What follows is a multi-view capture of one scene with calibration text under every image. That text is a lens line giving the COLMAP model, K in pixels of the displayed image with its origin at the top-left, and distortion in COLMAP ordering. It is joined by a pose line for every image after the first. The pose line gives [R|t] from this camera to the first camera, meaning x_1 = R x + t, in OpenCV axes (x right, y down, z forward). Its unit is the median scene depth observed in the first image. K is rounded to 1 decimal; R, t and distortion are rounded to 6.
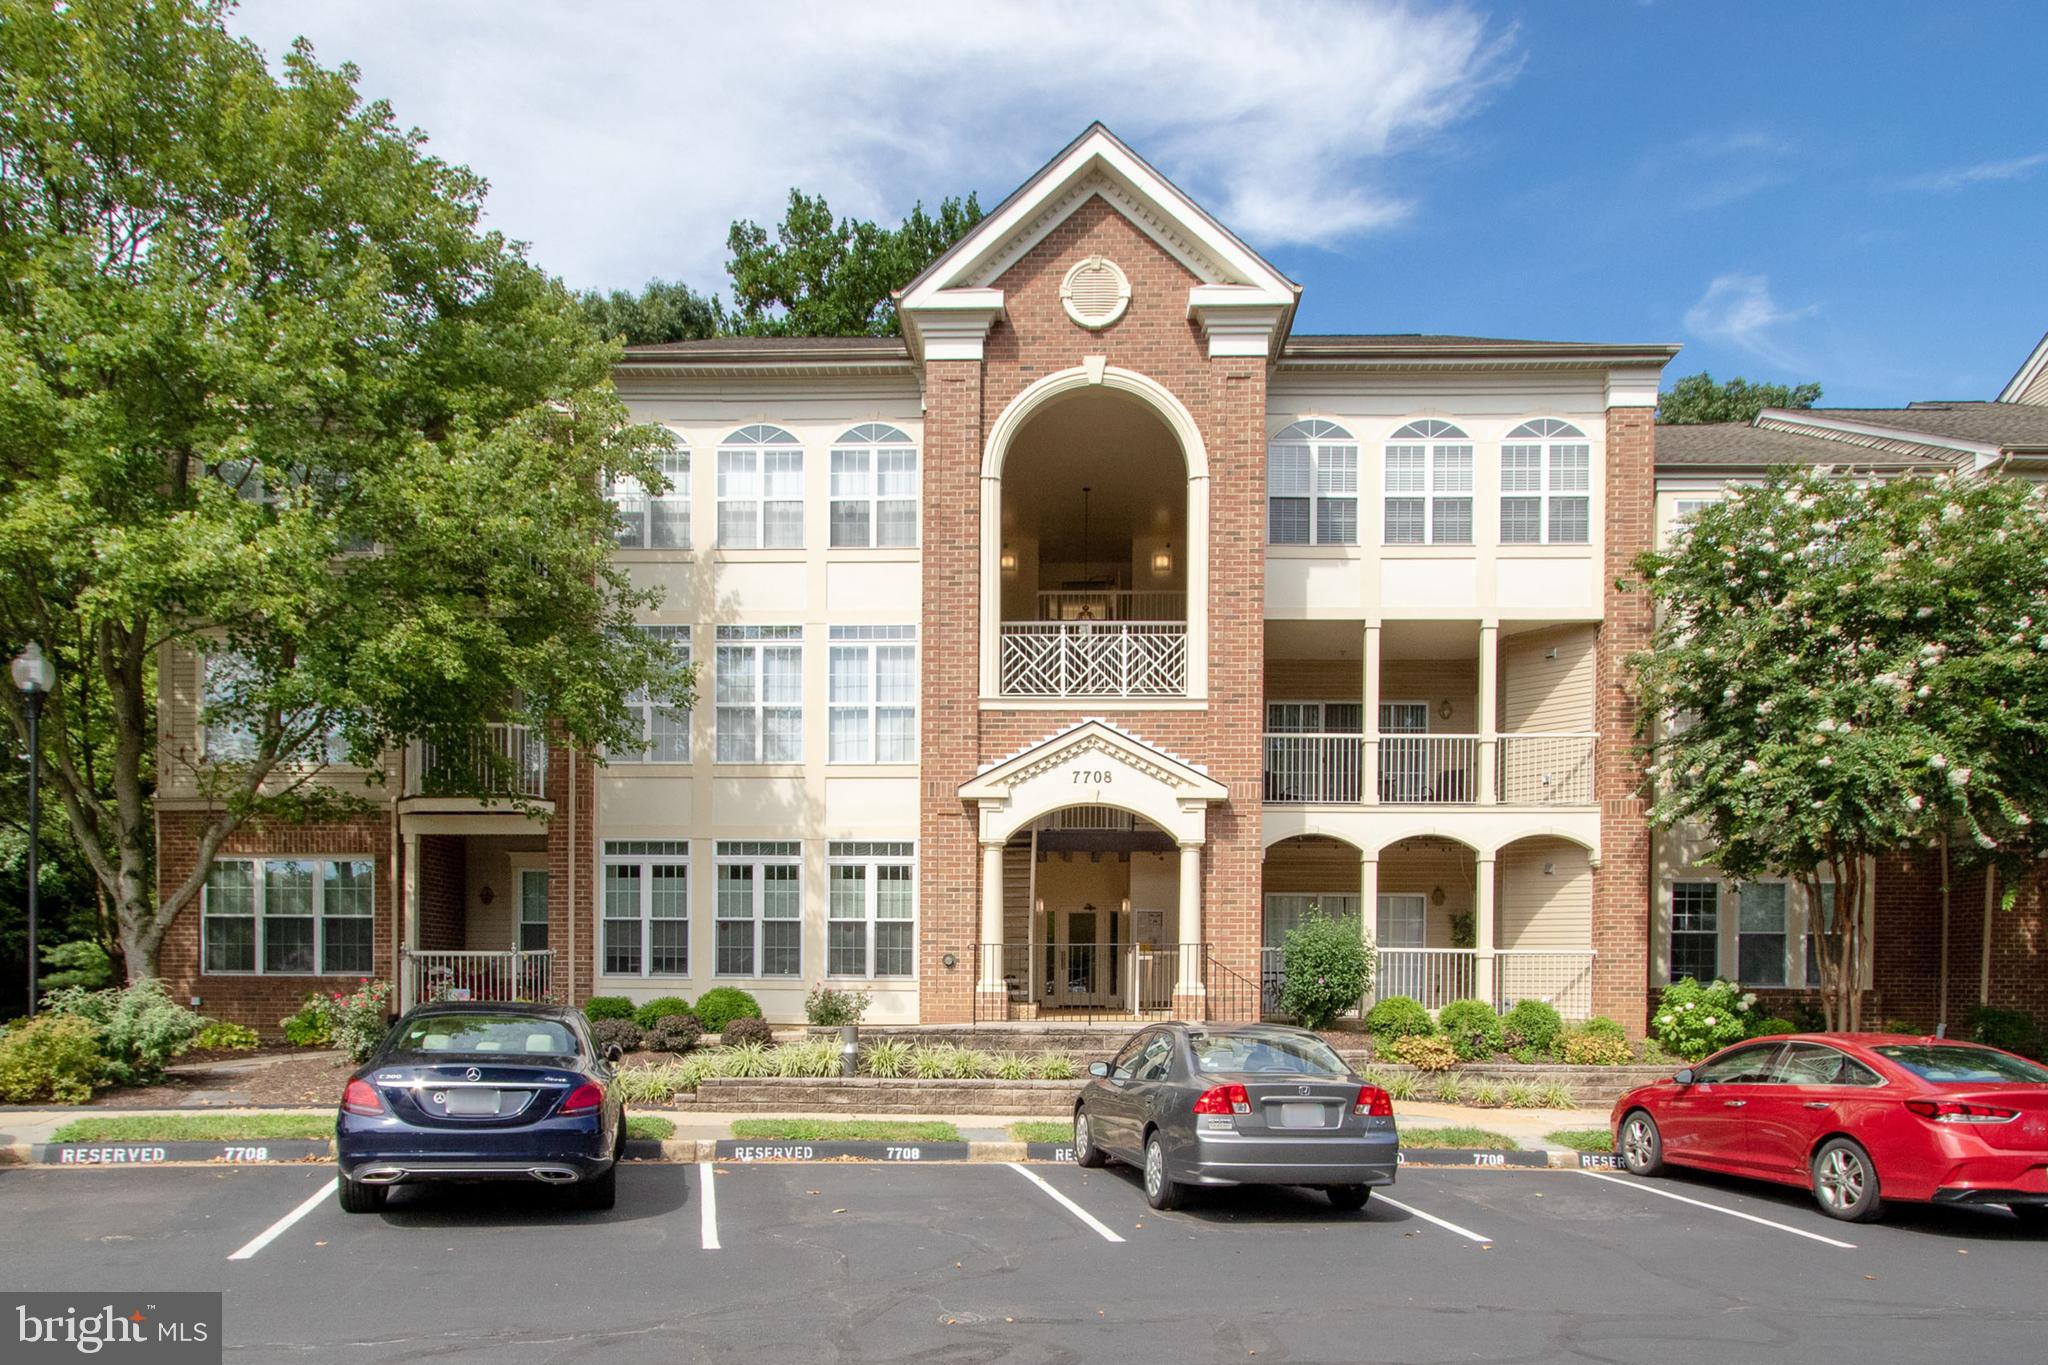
lens RADIAL K [[1042.5, 0, 1207.2], [0, 1042.5, 841.8], [0, 0, 1]] dist [0.040884, -0.043939]
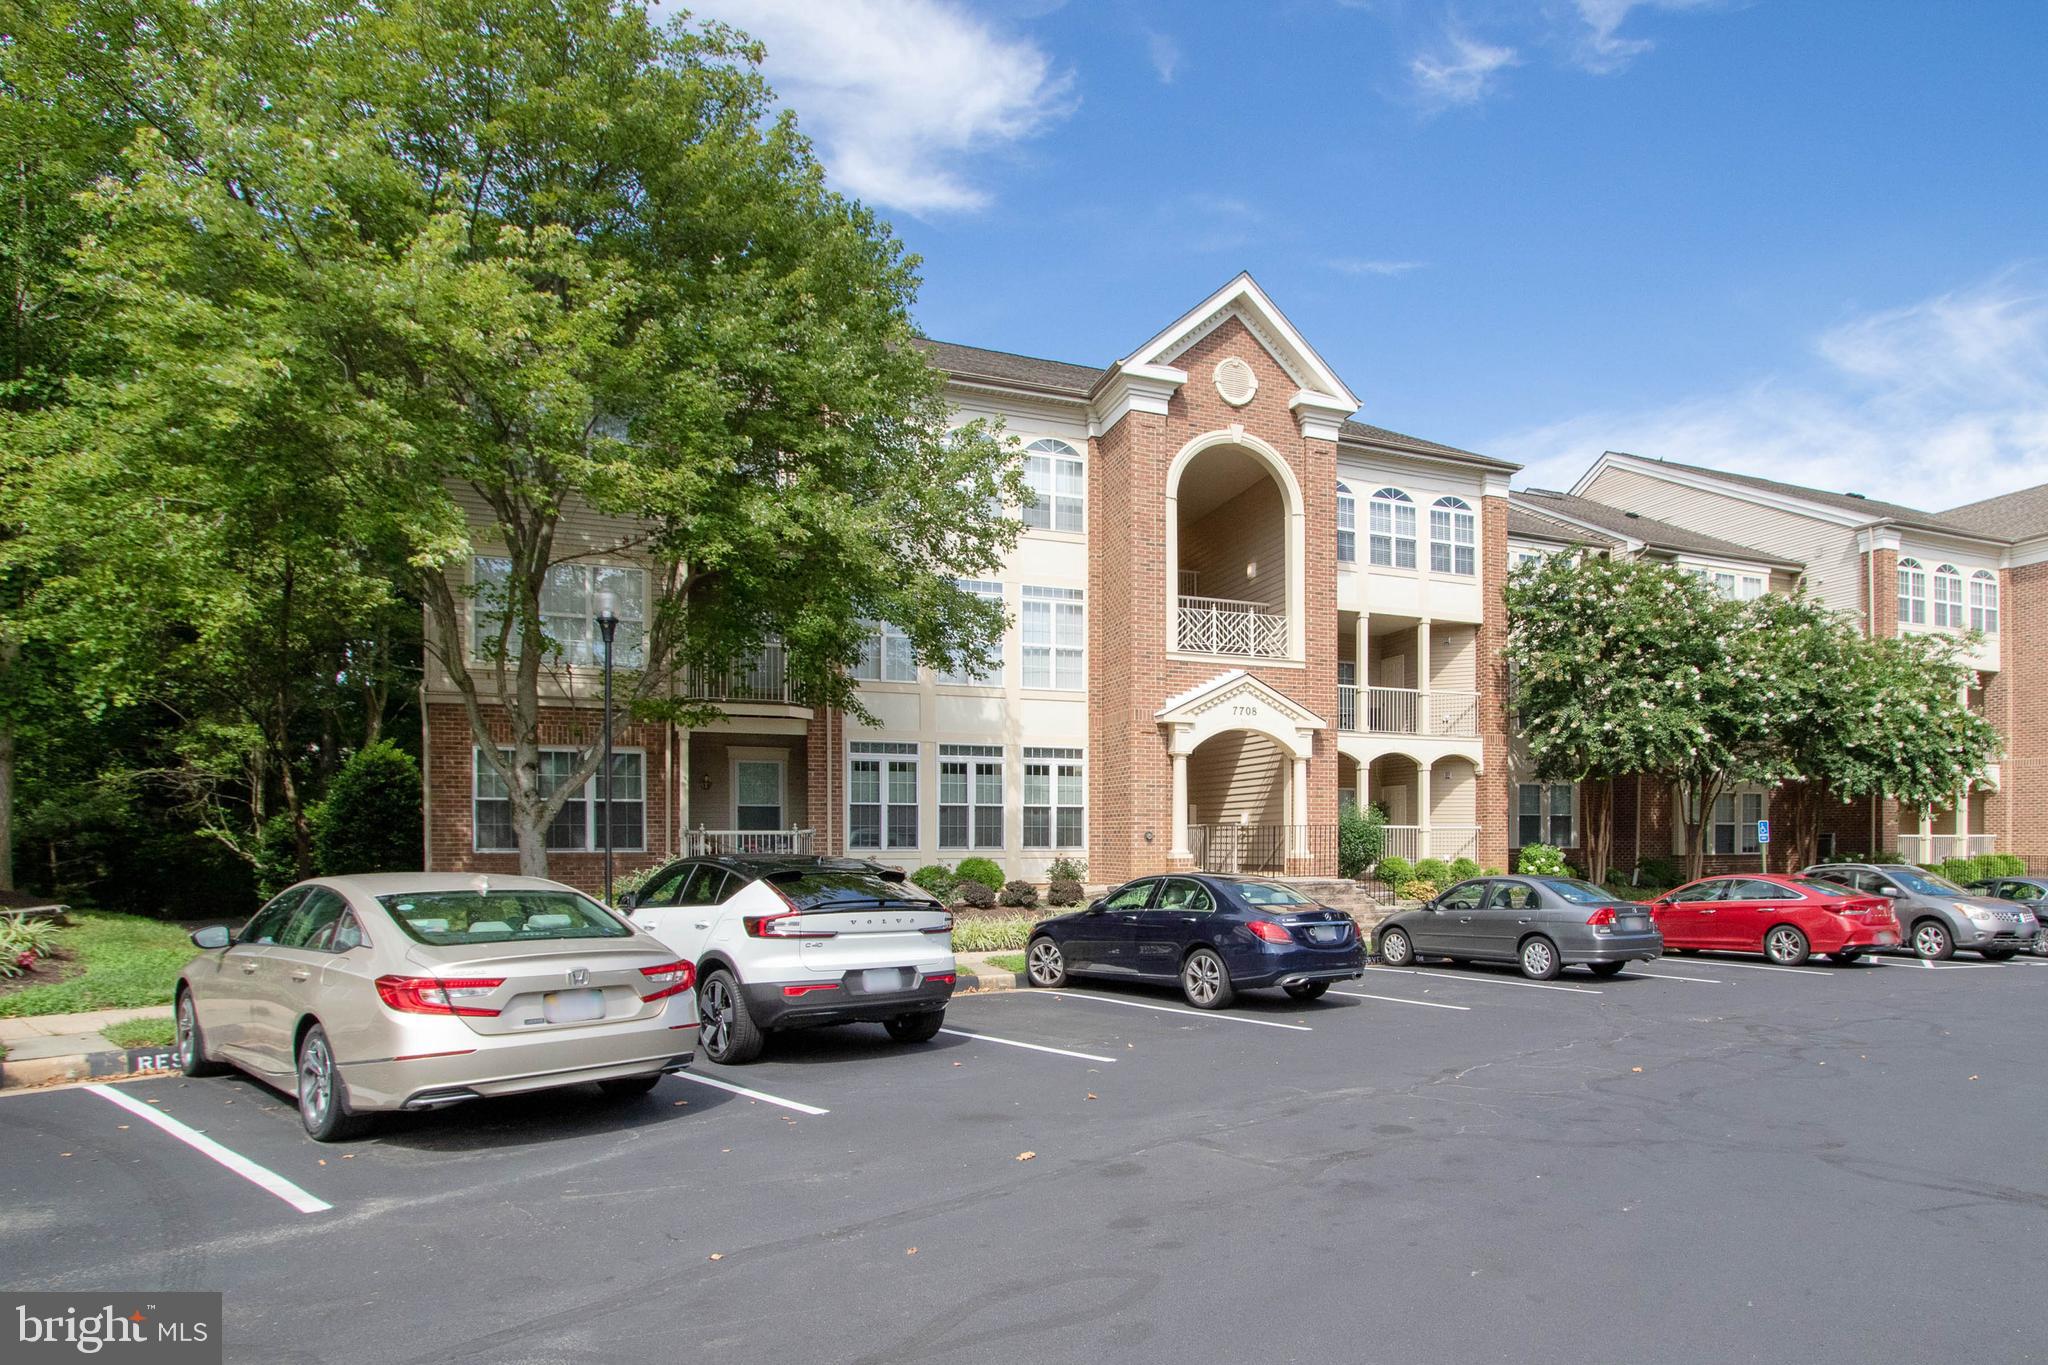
lens RADIAL K [[950.4, 0, 1015.2], [0, 950.4, 709.4], [0, 0, 1]] dist [-0.001212, -0.000284]
pose [[0.937573, 0.038651, 0.345633, -0.802974], [-0.034291, 0.999237, -0.018723, -0.025239], [-0.346093, 0.005702, 0.938183, -0.136620]]
